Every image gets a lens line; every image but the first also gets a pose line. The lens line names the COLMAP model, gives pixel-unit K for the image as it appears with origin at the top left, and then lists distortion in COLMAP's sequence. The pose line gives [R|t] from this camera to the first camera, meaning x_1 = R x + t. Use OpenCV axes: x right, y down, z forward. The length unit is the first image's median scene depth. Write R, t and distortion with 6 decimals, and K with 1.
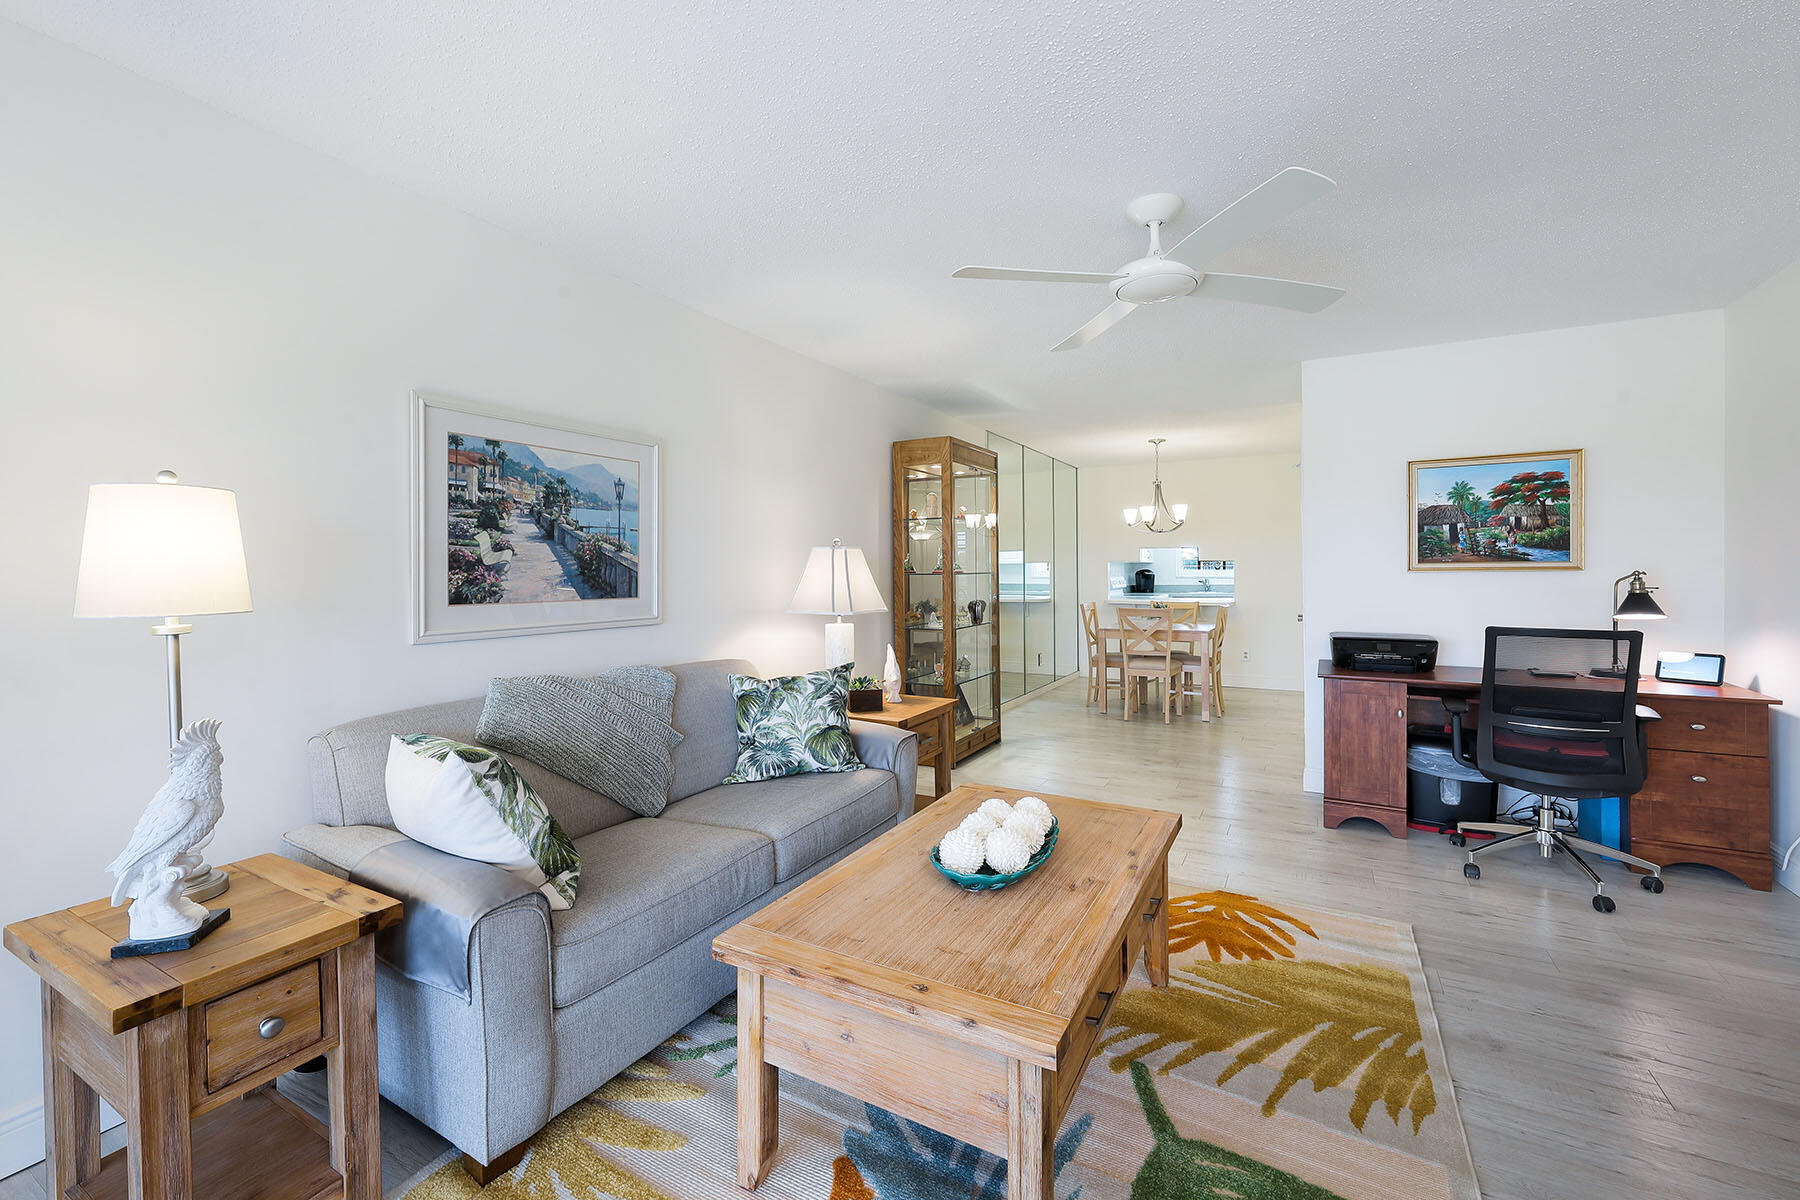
lens RADIAL K [[744.3, 0, 905.9], [0, 744.3, 570.6], [0, 0, 1]] dist [-0.000393, -0.000281]
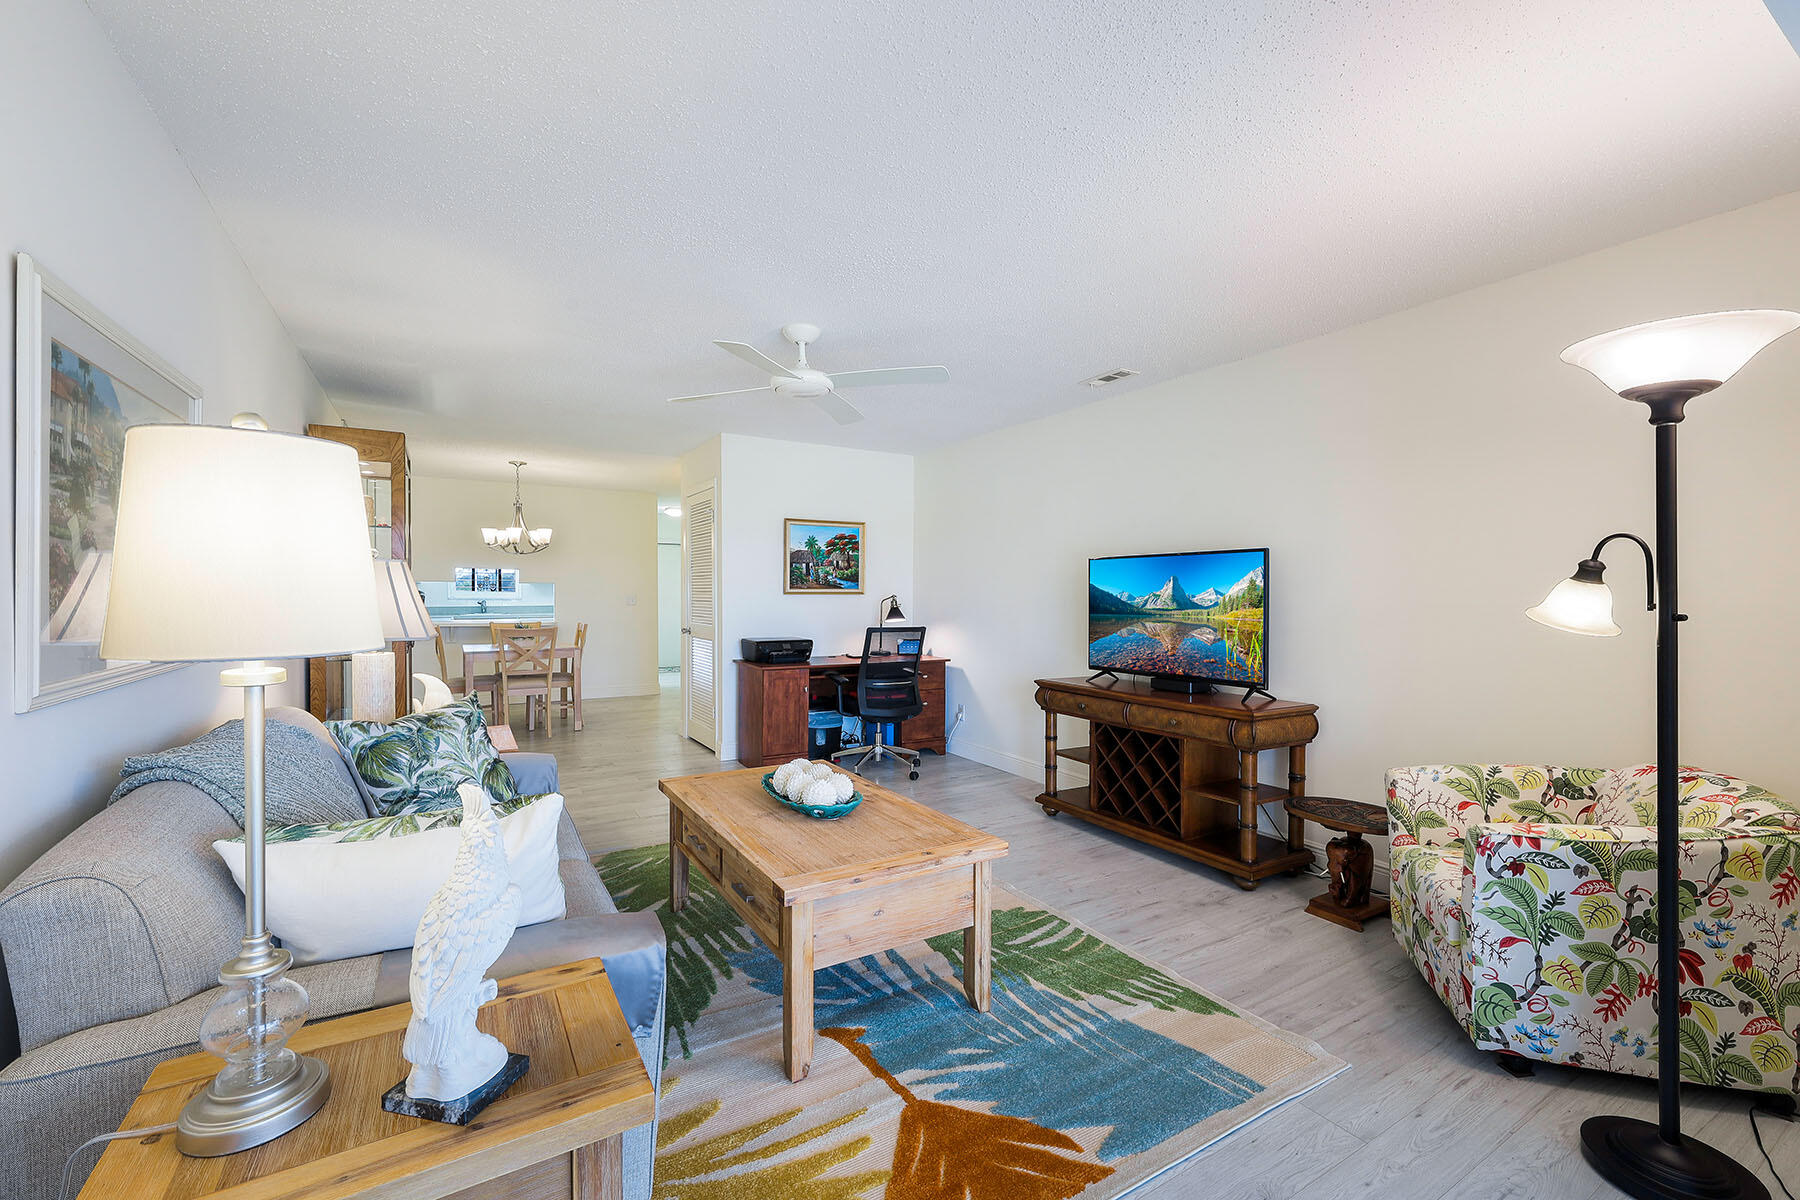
lens RADIAL K [[715.3, 0, 915.4], [0, 715.3, 589.5], [0, 0, 1]] dist [0.001565, 0.000167]
pose [[0.495937, 0.013252, 0.868257, -0.465248], [-0.009035, 0.999908, -0.010101, 0.004224], [-0.868311, -0.002835, 0.496011, 0.091966]]
